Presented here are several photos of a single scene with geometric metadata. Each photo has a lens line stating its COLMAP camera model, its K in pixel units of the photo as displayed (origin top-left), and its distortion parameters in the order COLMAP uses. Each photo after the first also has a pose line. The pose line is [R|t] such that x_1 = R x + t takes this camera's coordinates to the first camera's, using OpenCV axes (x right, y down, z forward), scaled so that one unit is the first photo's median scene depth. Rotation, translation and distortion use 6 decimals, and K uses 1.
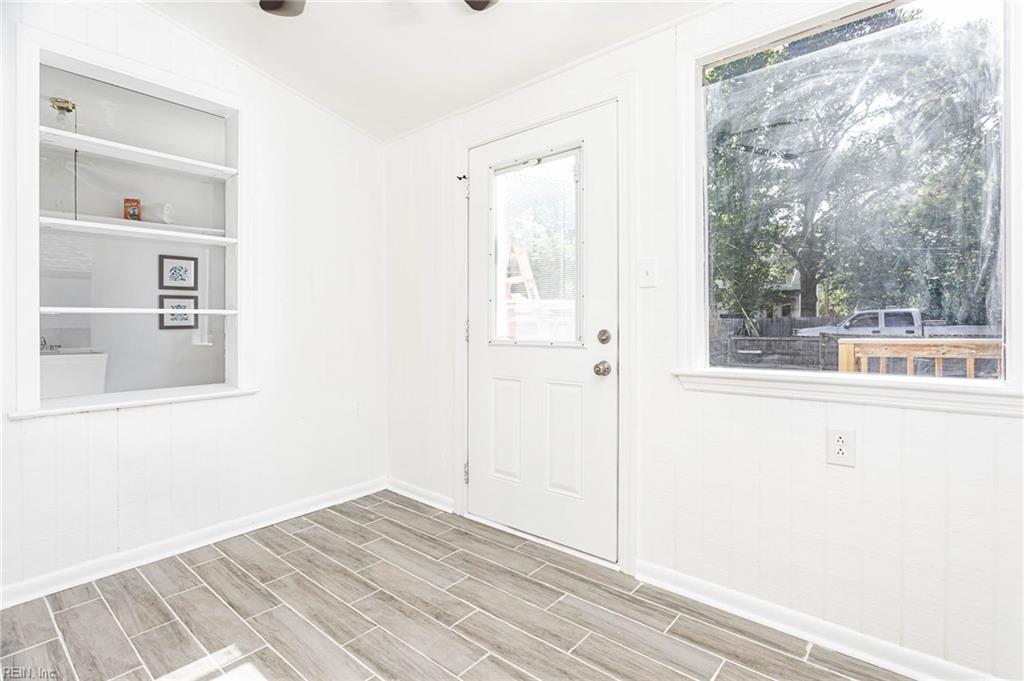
lens RADIAL K [[494.9, 0, 521.0], [0, 494.9, 315.4], [0, 0, 1]] dist [-0.018663, 0.001545]
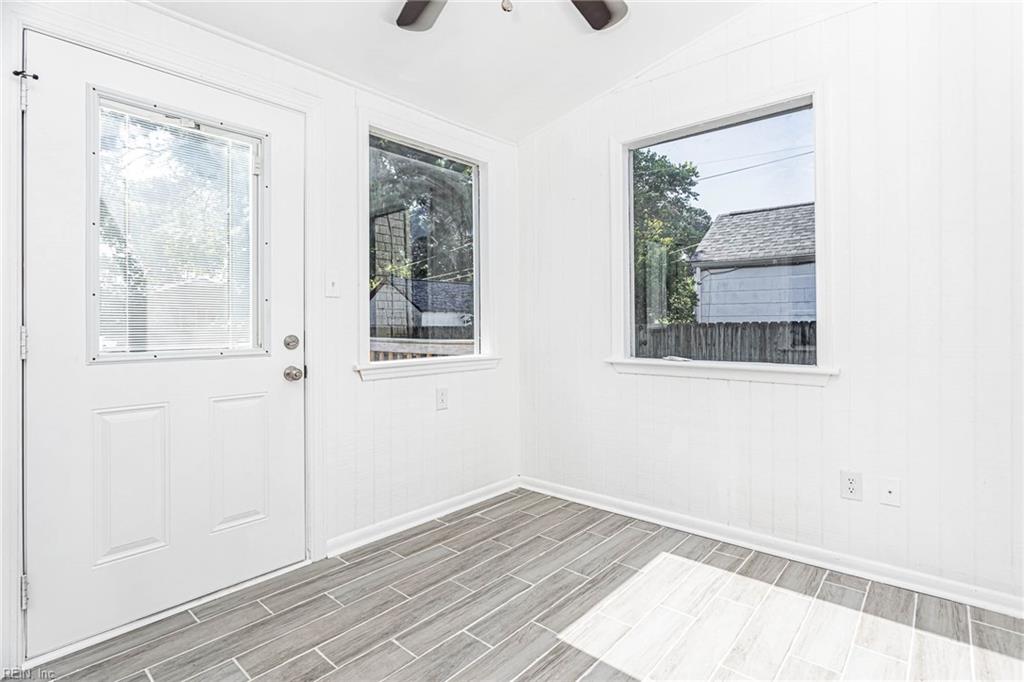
lens RADIAL K [[494.9, 0, 521.0], [0, 494.9, 315.9], [0, 0, 1]] dist [-0.018663, 0.001545]
pose [[0.018365, 0.017040, 0.999686, -0.896604], [-0.010182, 0.999806, -0.016855, 0.002532], [-0.999780, -0.009870, 0.018535, 0.560911]]
